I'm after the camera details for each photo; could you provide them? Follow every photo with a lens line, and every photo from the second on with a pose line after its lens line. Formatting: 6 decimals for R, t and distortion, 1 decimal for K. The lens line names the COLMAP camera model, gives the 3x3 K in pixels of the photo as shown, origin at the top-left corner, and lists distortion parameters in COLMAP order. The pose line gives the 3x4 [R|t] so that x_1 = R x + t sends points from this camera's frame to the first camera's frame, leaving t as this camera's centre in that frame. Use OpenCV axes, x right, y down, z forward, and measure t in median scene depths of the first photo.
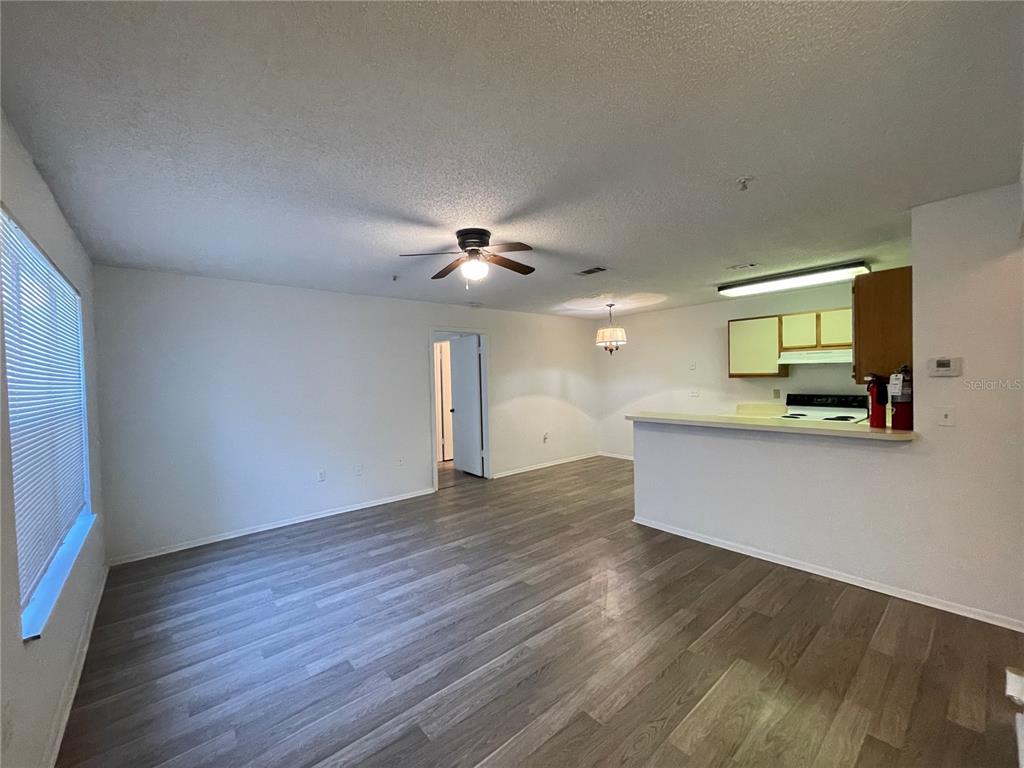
lens RADIAL K [[412.5, 0, 512.0], [0, 412.5, 384.0], [0, 0, 1]] dist [-0.003176, -0.000059]
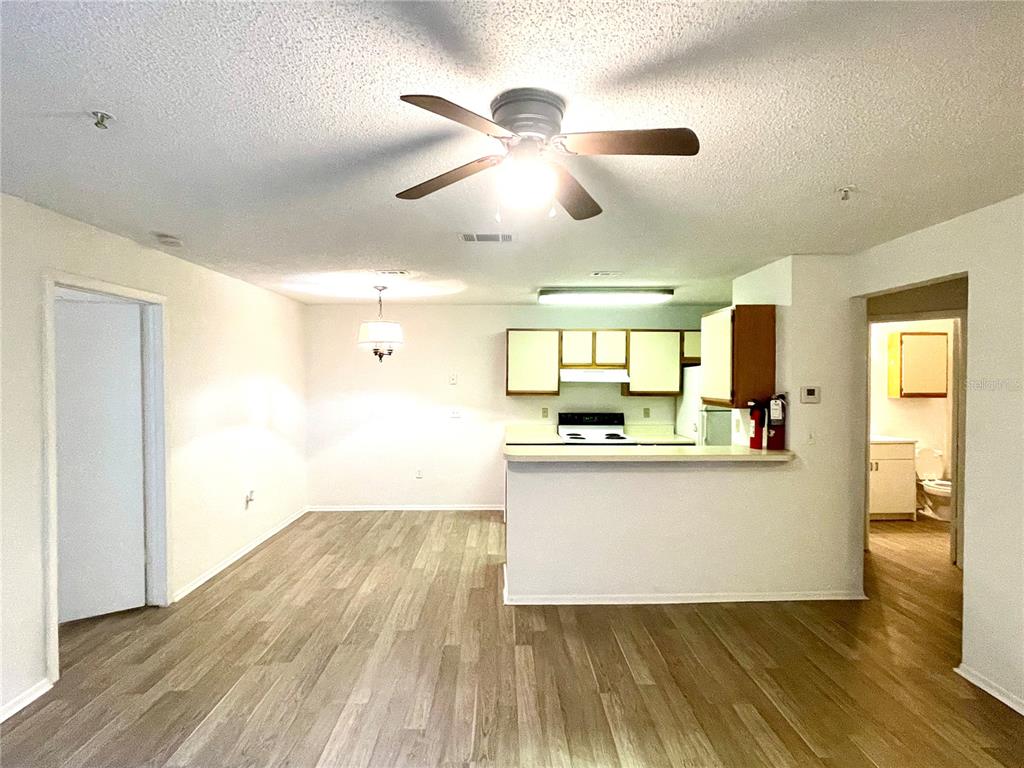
lens RADIAL K [[503.7, 0, 509.3], [0, 503.7, 385.9], [0, 0, 1]] dist [0.015919, -0.013358]
pose [[0.632086, 0.010419, 0.774828, -0.330089], [-0.000343, 0.999913, -0.013166, -0.024859], [-0.774898, 0.008056, 0.632035, 0.391443]]
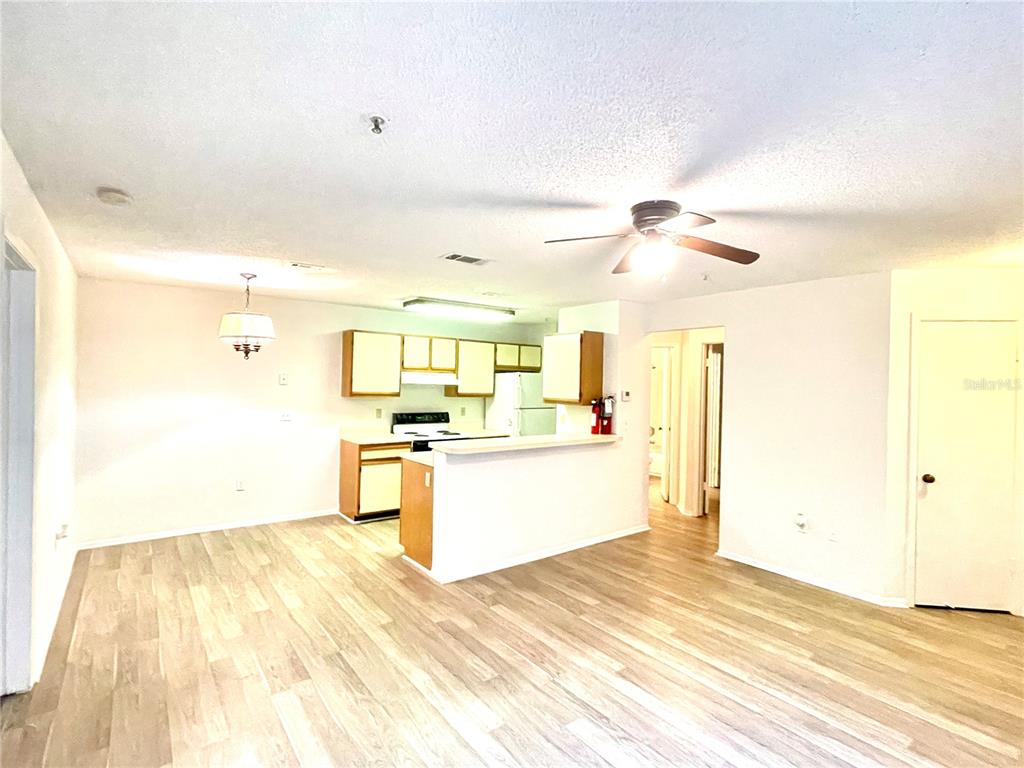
lens RADIAL K [[503.7, 0, 509.3], [0, 503.7, 385.9], [0, 0, 1]] dist [0.015919, -0.013358]
pose [[0.052650, 0.016326, 0.998480, -0.587664], [-0.002170, 0.999866, -0.016234, -0.024988], [-0.998611, -0.001312, 0.052678, 0.722909]]
